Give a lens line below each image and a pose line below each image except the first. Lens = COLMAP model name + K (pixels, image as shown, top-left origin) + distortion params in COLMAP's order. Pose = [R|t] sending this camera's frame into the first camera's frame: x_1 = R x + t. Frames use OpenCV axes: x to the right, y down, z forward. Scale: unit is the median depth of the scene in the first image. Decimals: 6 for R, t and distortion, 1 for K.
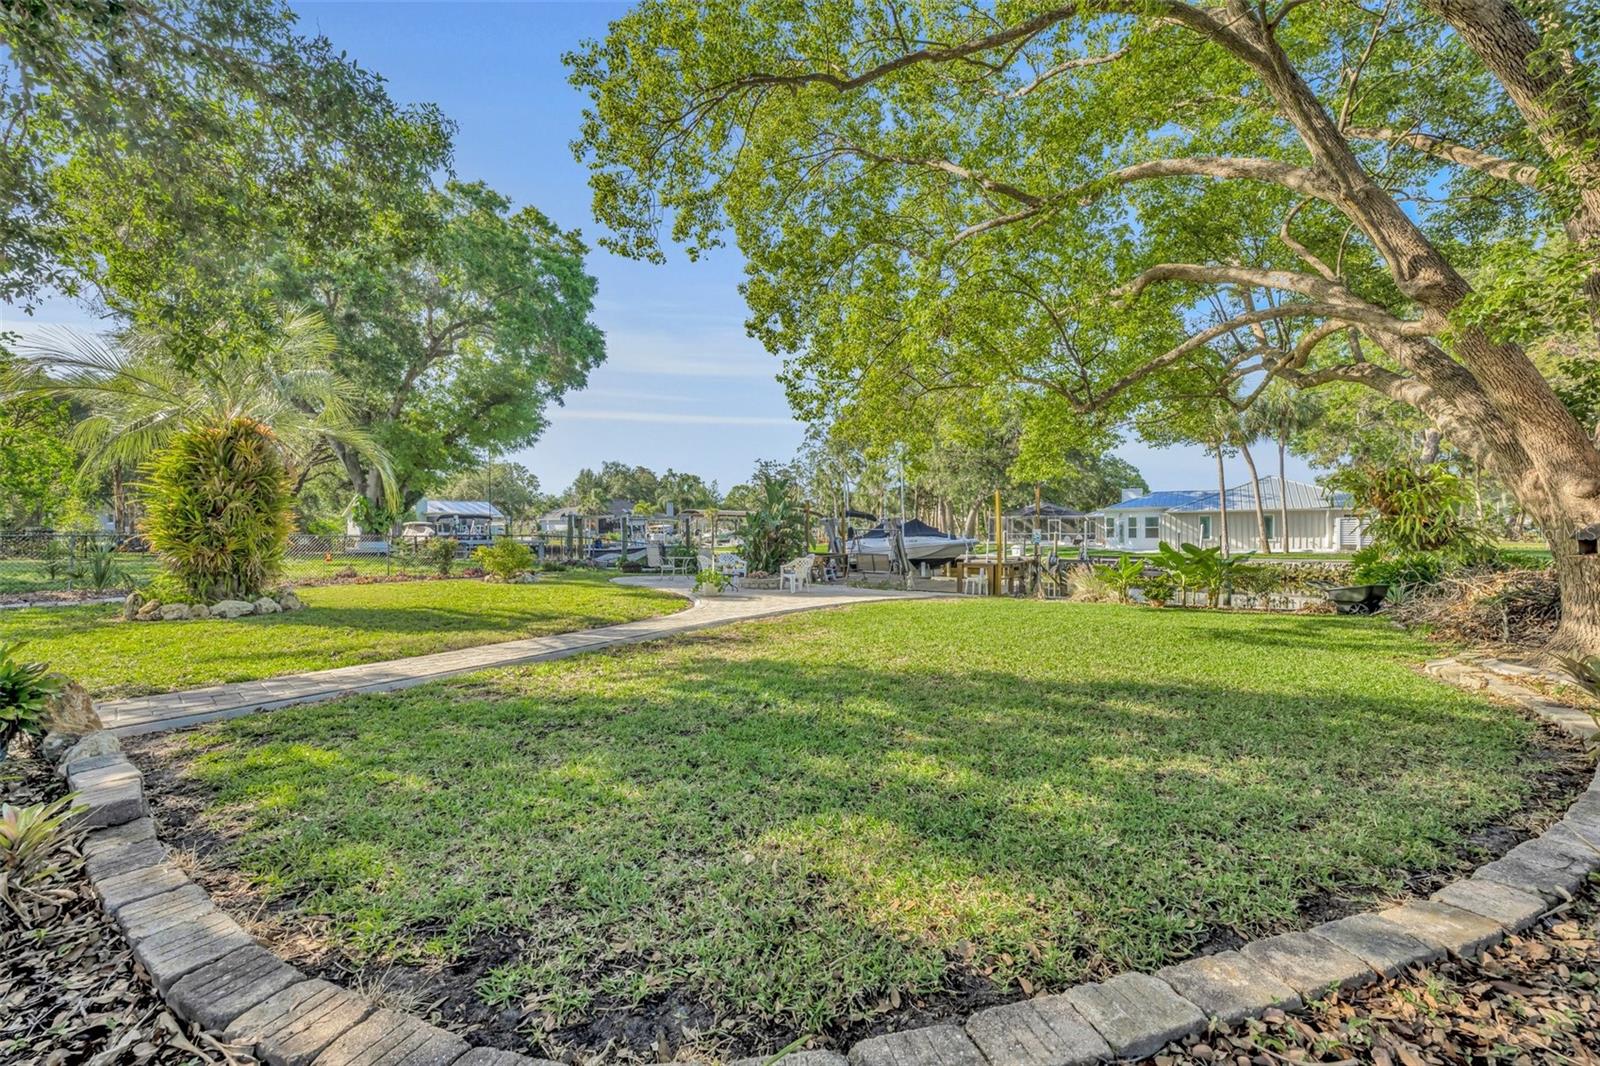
lens RADIAL K [[639.4, 0, 801.7], [0, 639.4, 531.5], [0, 0, 1]] dist [-0.000464, -0.000103]
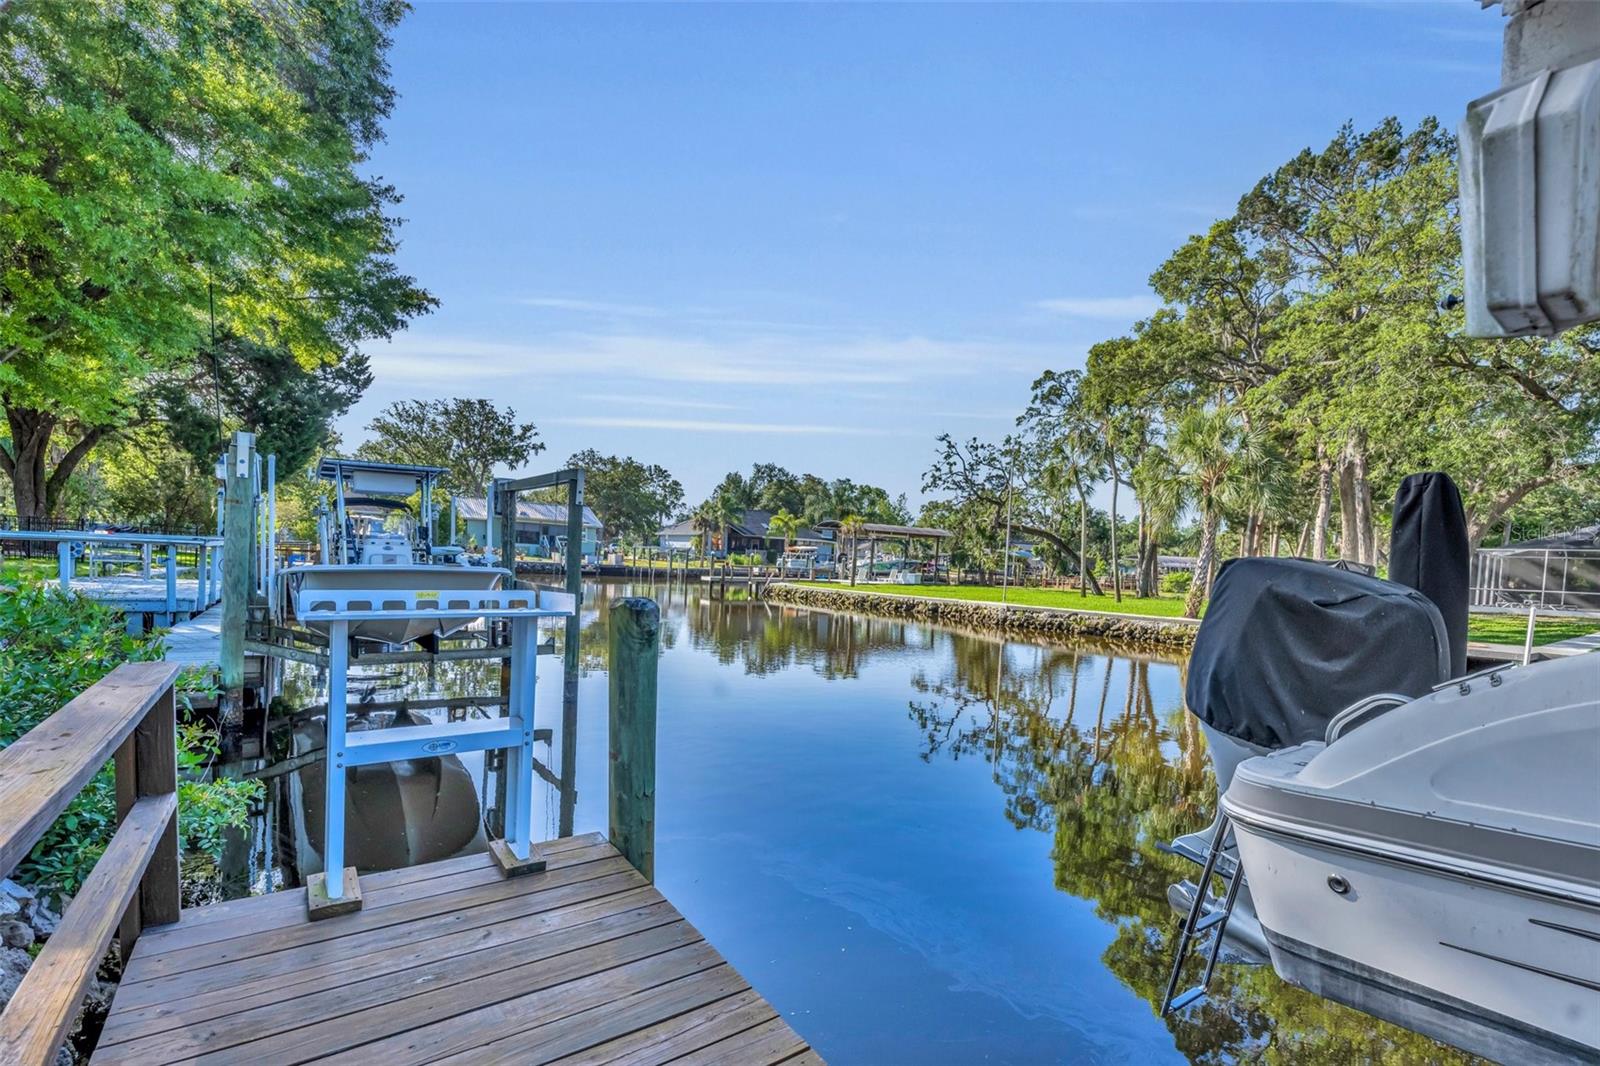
lens RADIAL K [[737.1, 0, 796.3], [0, 737.1, 564.7], [0, 0, 1]] dist [0.035315, -0.000050]
pose [[0.954594, 0.047945, -0.294026, 0.010727], [-0.047799, 0.998827, 0.007687, 0.008269], [0.294050, 0.006716, 0.955766, 0.609415]]
